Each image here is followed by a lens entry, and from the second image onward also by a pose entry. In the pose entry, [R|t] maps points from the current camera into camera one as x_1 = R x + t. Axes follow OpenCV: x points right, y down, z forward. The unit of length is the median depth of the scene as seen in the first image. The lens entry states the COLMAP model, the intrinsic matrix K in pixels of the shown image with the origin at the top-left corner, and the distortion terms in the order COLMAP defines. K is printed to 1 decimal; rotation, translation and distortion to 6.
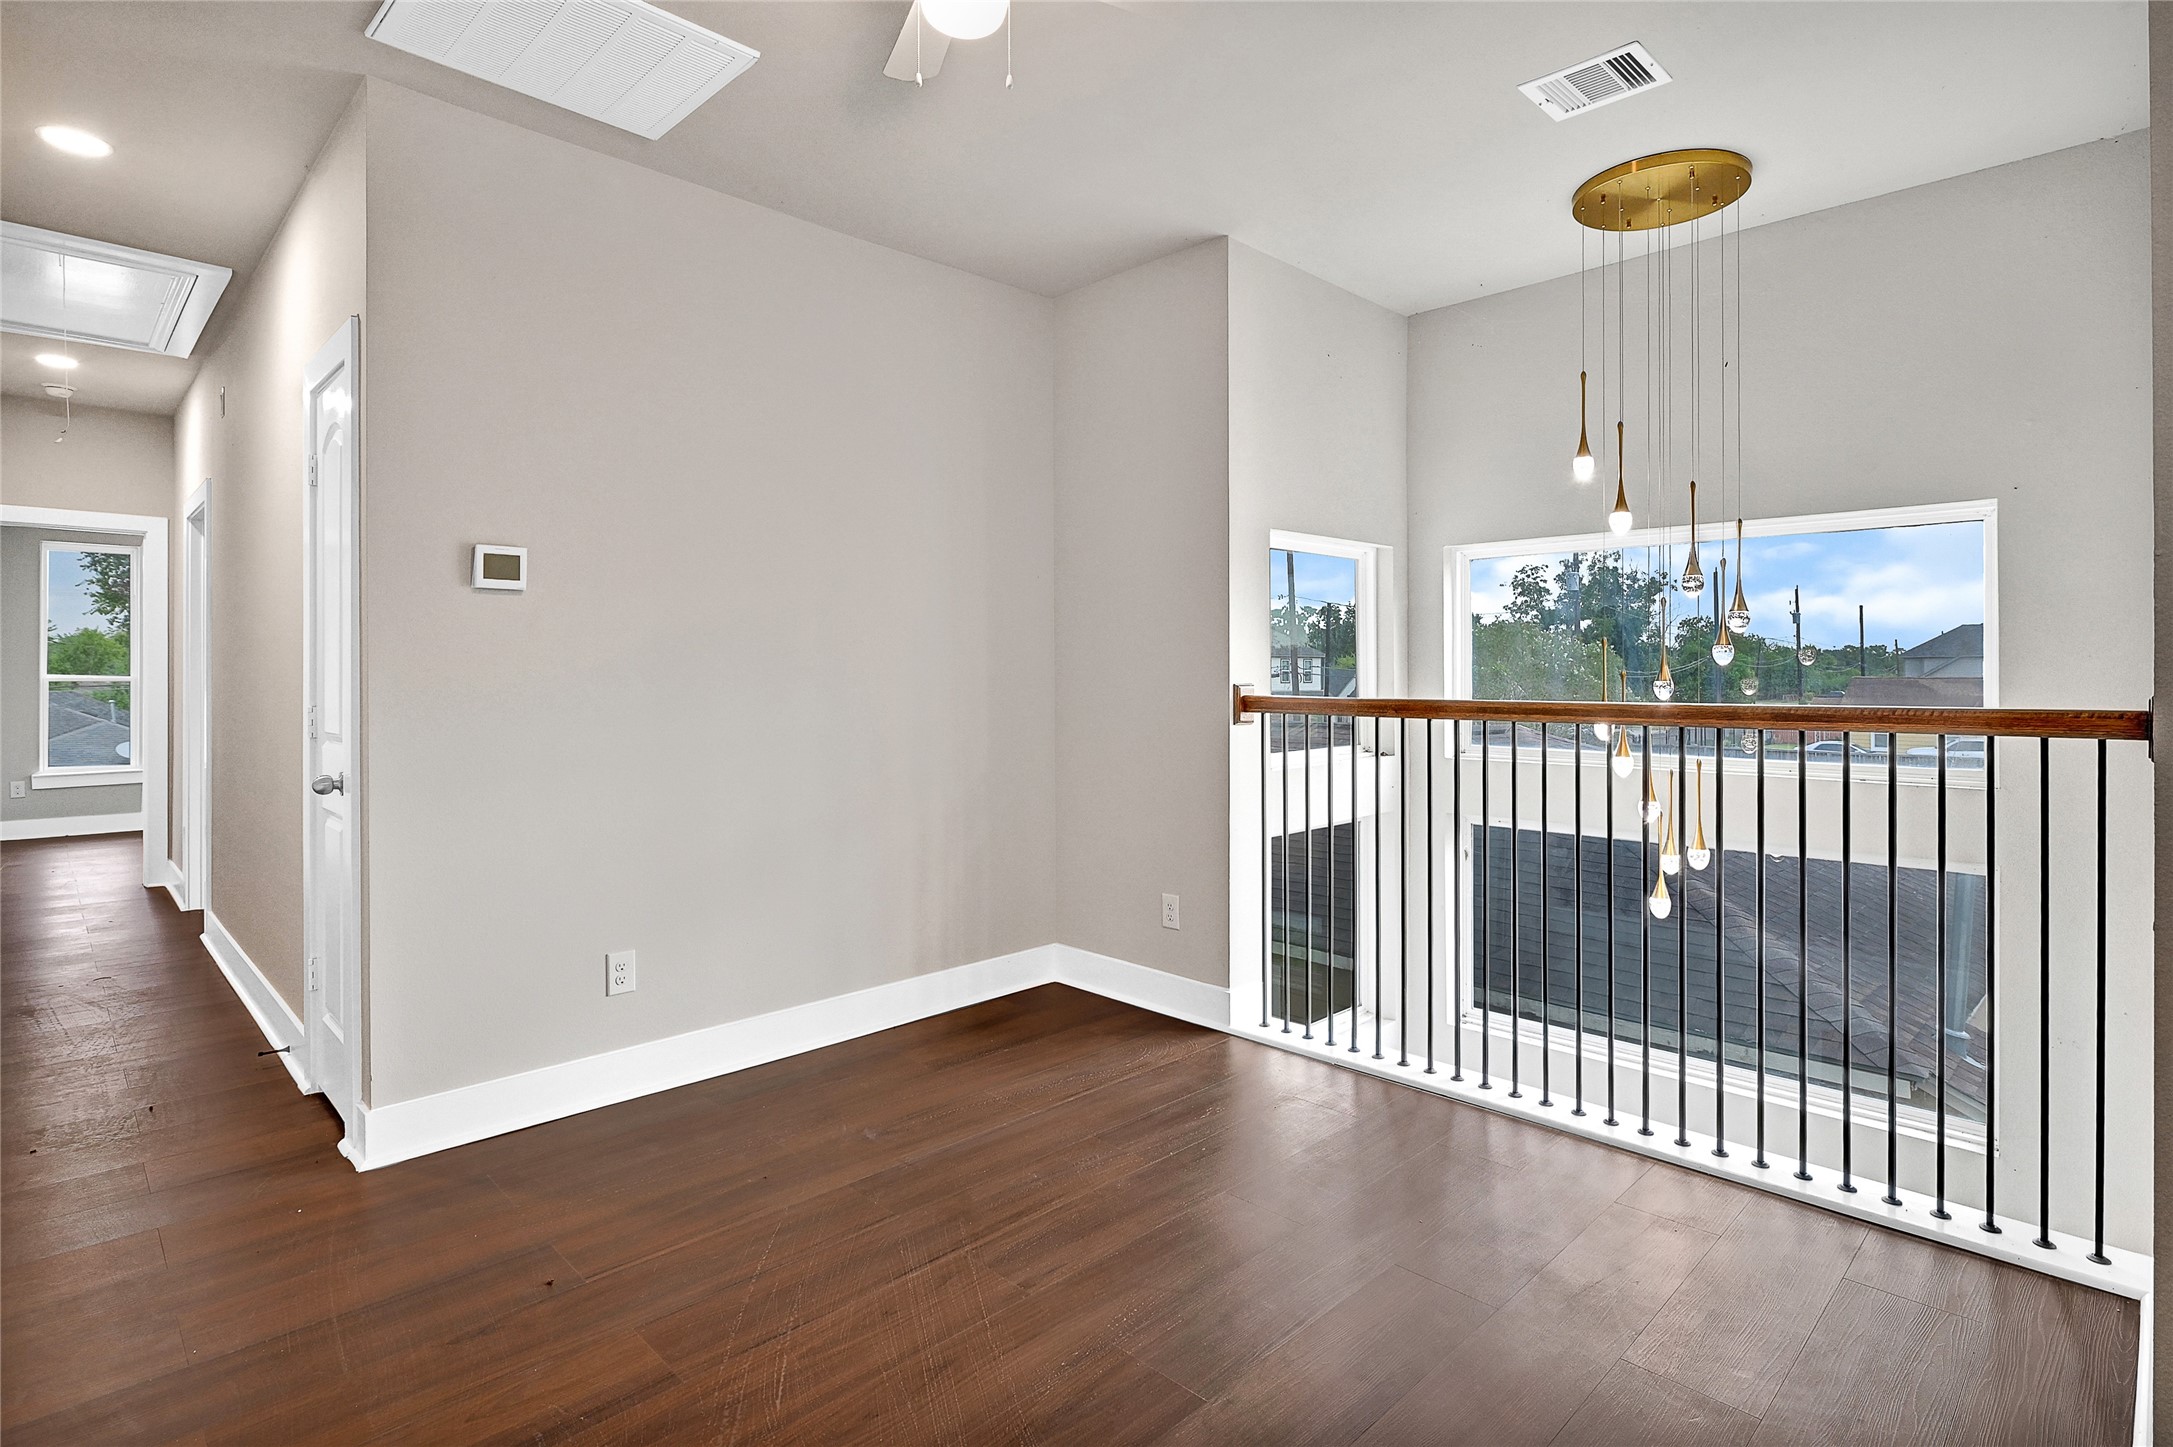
lens RADIAL K [[1089.3, 0, 1089.3], [0, 1089.3, 681.0], [0, 0, 1]] dist [-0.004349, -0.000458]
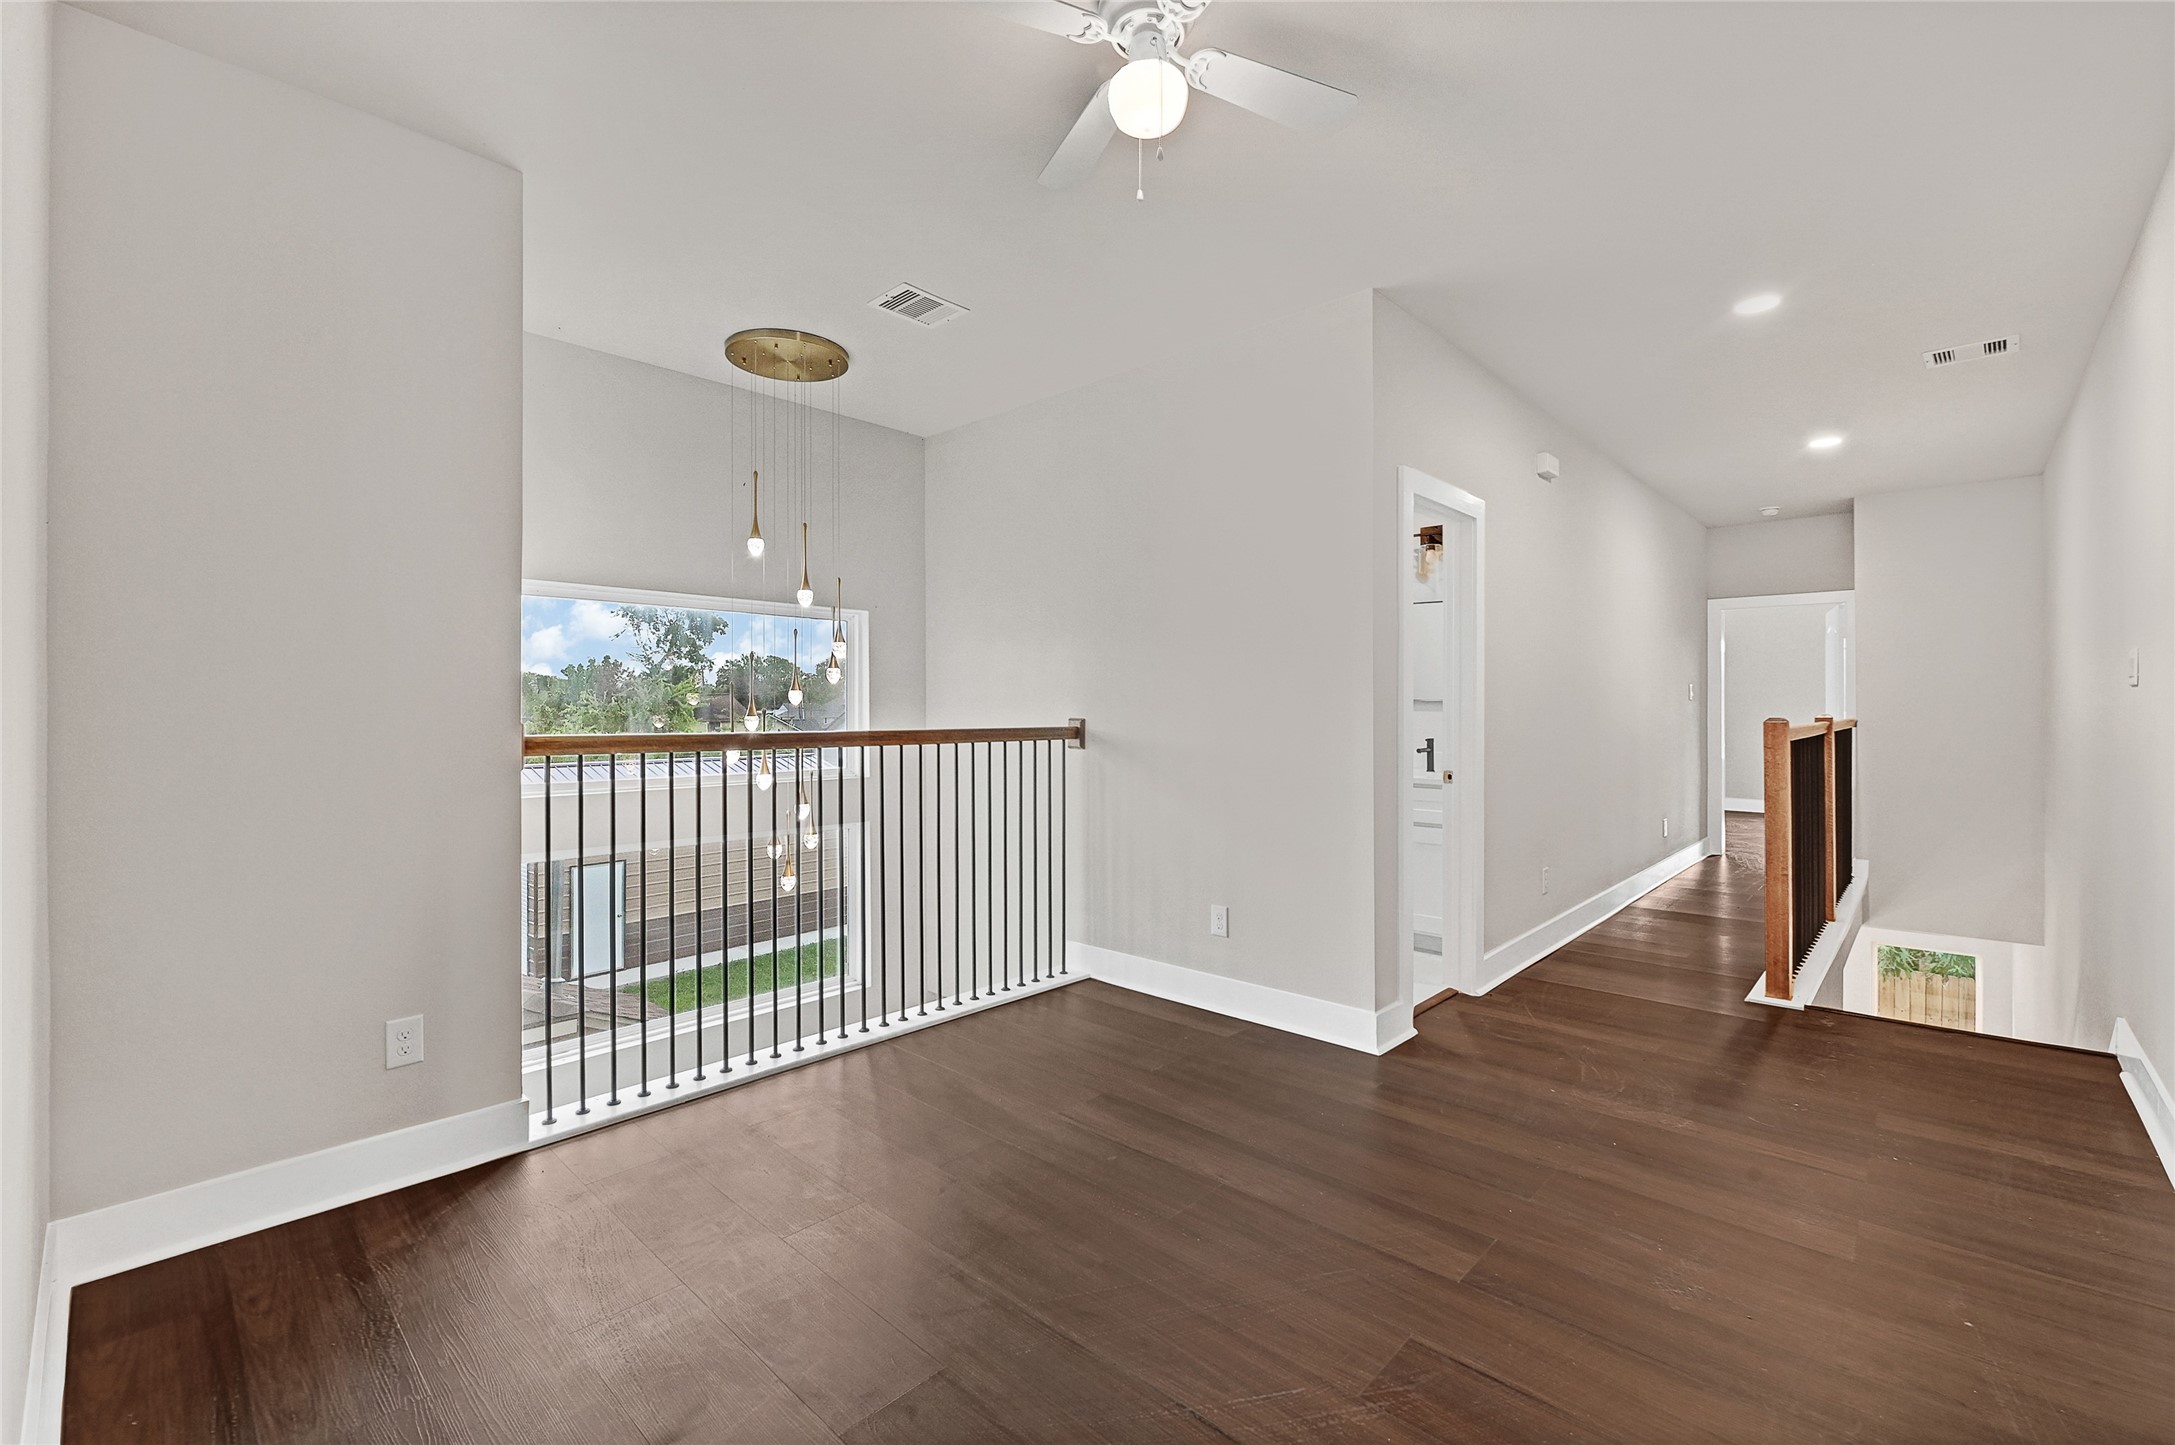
lens RADIAL K [[927.8, 0, 1087.2], [0, 927.8, 711.0], [0, 0, 1]] dist [0.001546, 0.000005]
pose [[-0.035529, 0.000907, 0.999368, -0.634495], [0.006170, 0.999981, -0.000688, -0.002676], [-0.999350, 0.006142, -0.035534, 0.656519]]
